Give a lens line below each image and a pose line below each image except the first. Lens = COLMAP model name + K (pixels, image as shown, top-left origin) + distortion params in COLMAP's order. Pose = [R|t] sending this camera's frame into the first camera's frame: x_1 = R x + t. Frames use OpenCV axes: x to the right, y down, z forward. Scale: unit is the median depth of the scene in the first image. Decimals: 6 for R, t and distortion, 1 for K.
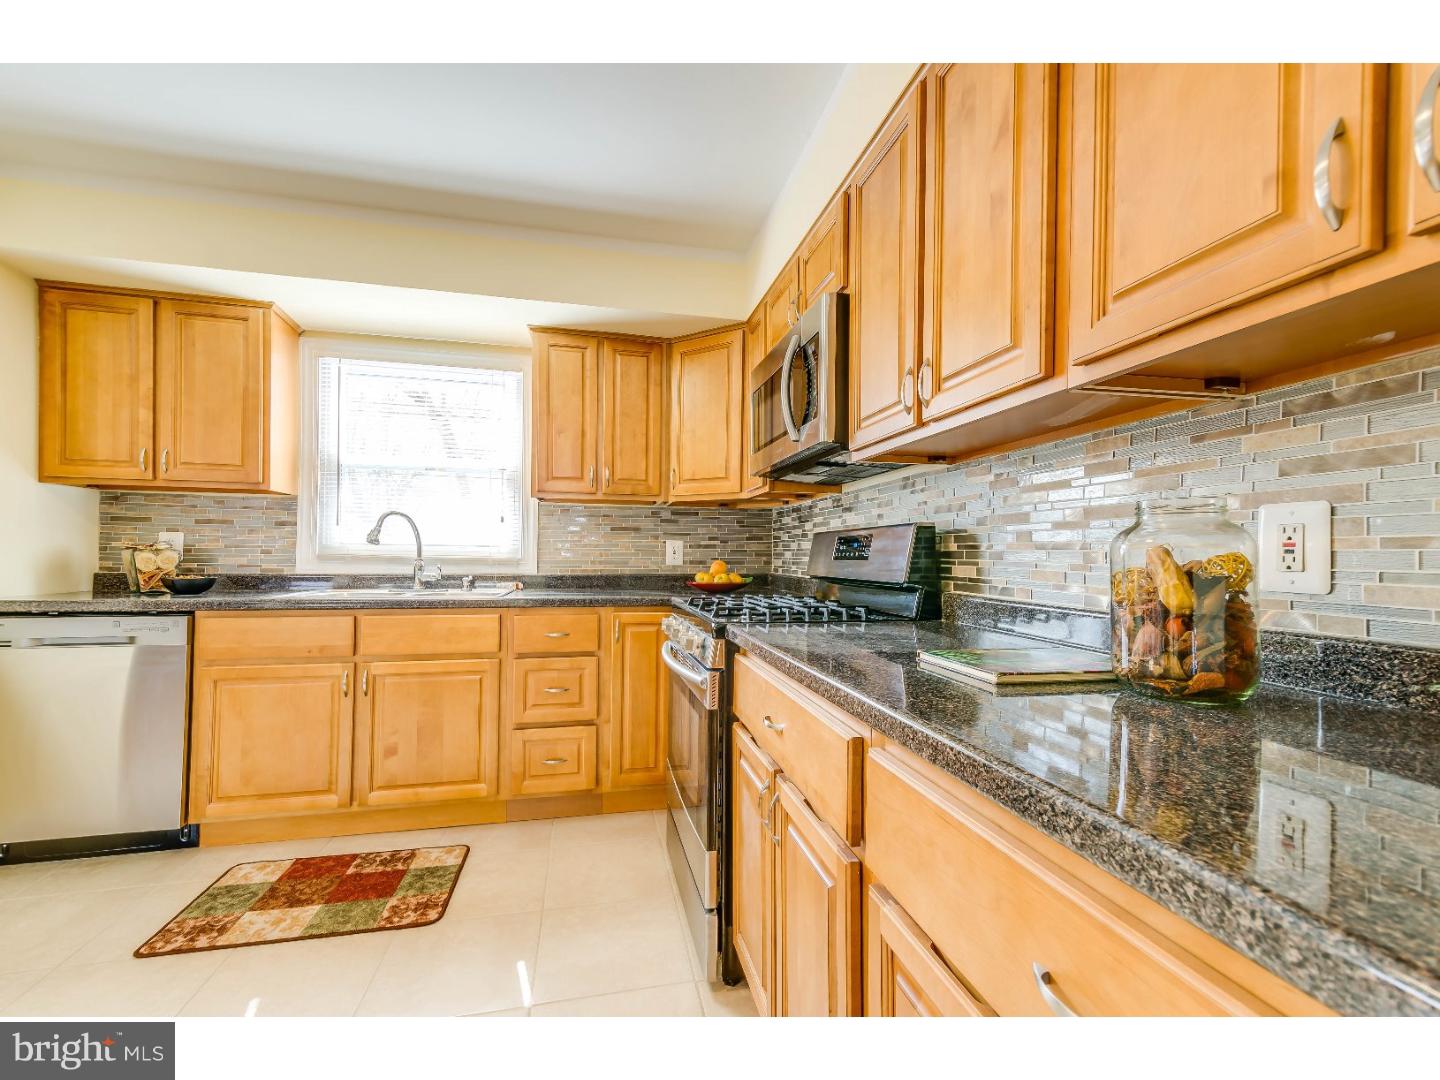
lens RADIAL K [[622.3, 0, 724.0], [0, 622.3, 545.5], [0, 0, 1]] dist [0.015923, -0.000831]
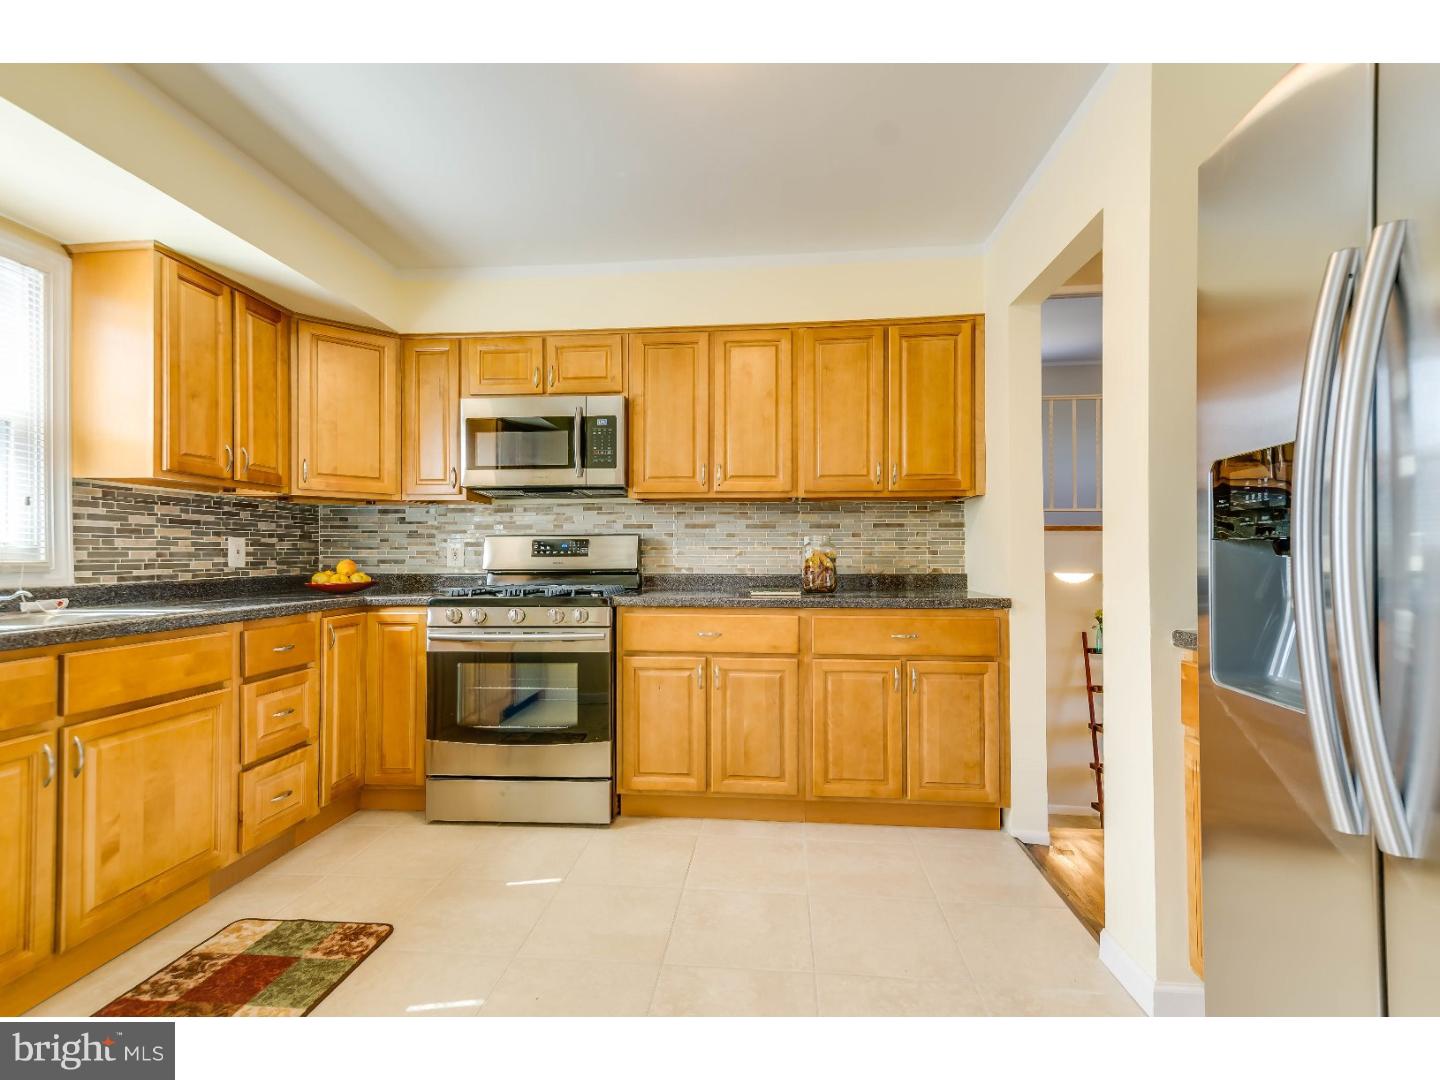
lens RADIAL K [[680.9, 0, 723.5], [0, 680.9, 549.0], [0, 0, 1]] dist [0.027613, -0.006714]
pose [[0.289391, -0.001783, 0.957209, -0.995250], [-0.009810, 0.999940, 0.004829, -0.004467], [-0.957161, -0.010787, 0.289356, 0.144657]]
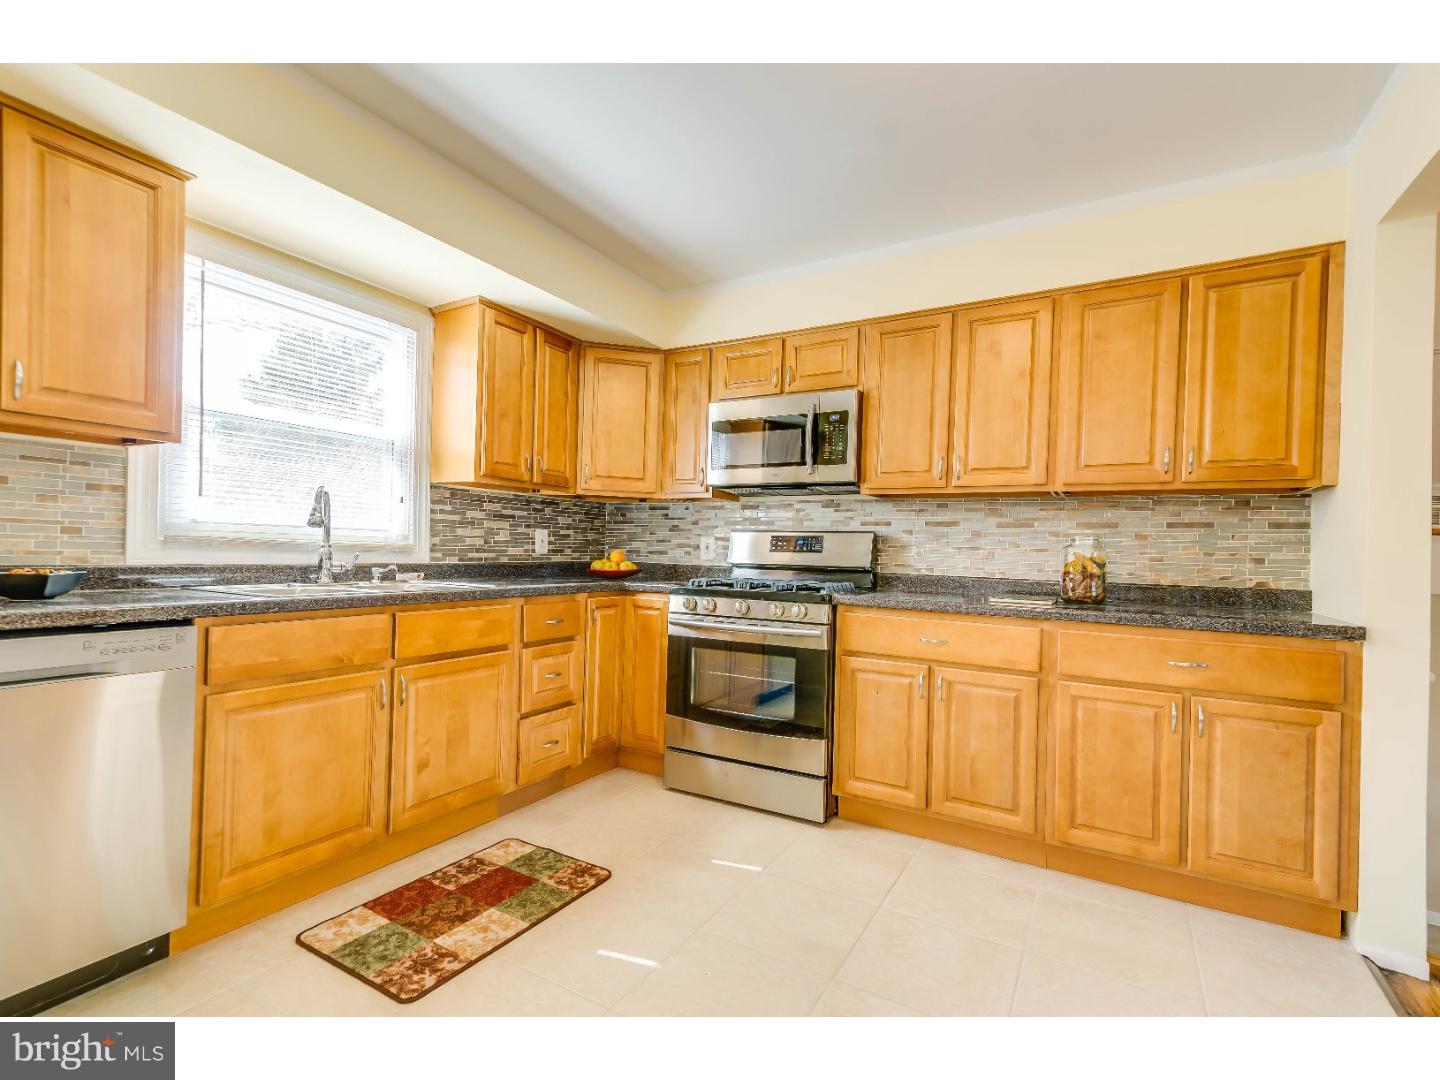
lens RADIAL K [[680.9, 0, 722.0], [0, 680.9, 547.4], [0, 0, 1]] dist [0.027613, -0.006714]
pose [[0.669735, 0.010081, 0.742532, -0.917733], [-0.031745, 0.999382, 0.015064, -0.005682], [-0.741922, -0.033661, 0.669641, 0.040579]]
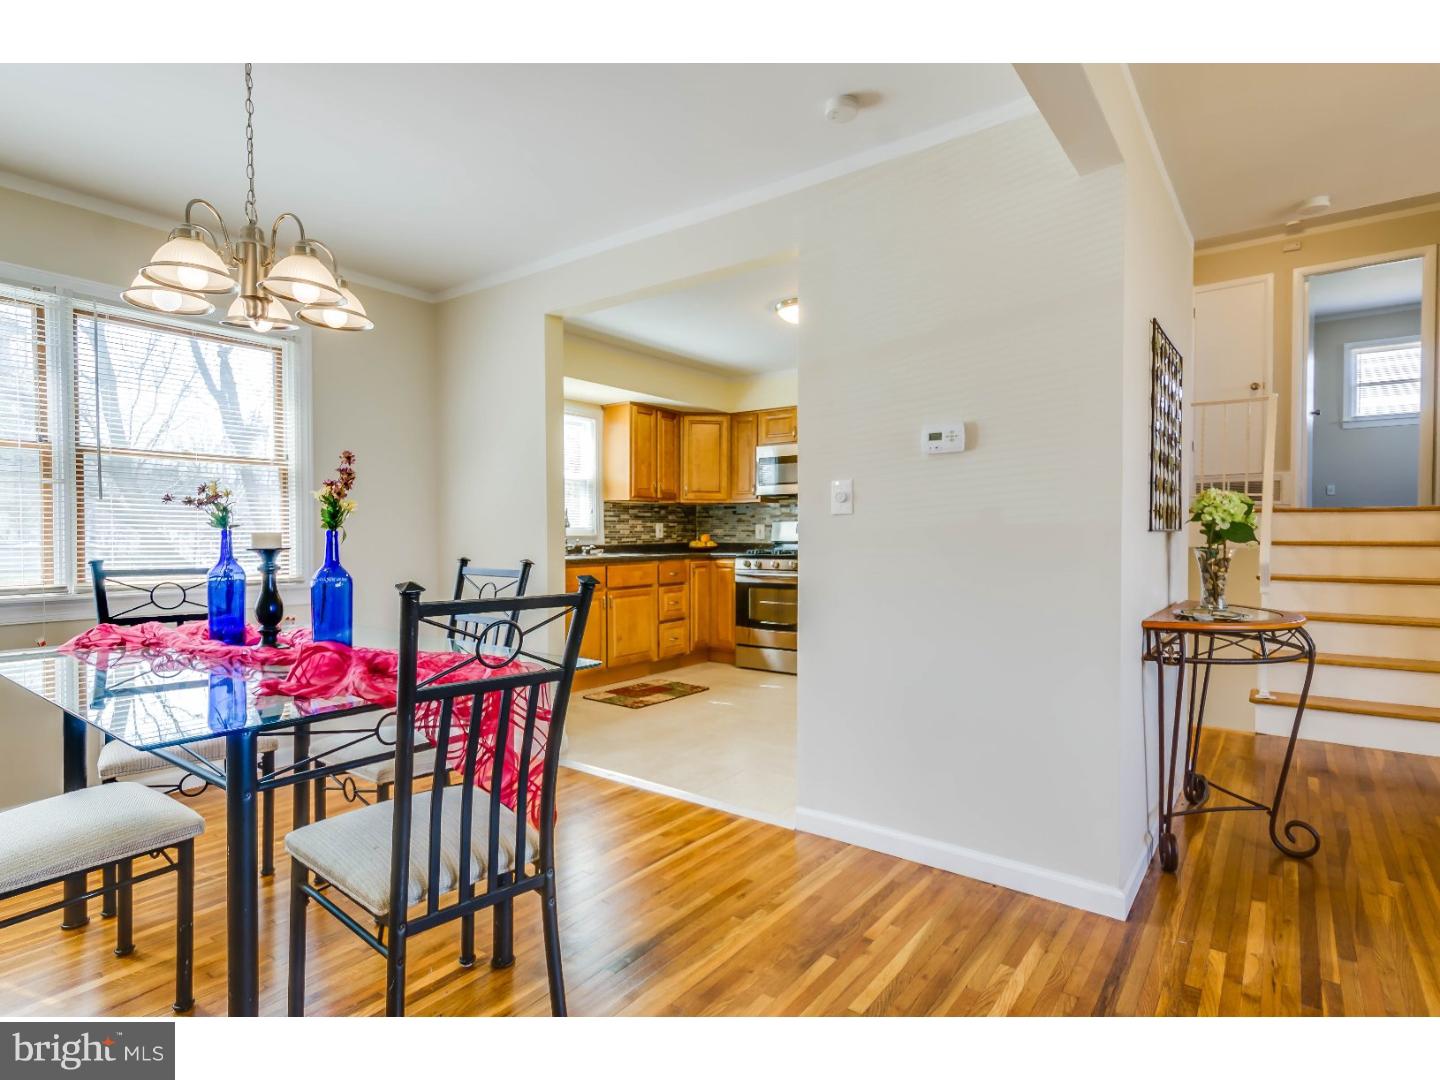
lens RADIAL K [[746.5, 0, 726.3], [0, 746.5, 542.6], [0, 0, 1]] dist [0.007812, 0.000208]
pose [[0.746492, -0.019020, 0.665122, -1.669685], [-0.003098, 0.999481, 0.032059, -0.027605], [-0.665387, -0.025992, 0.746046, -0.820000]]
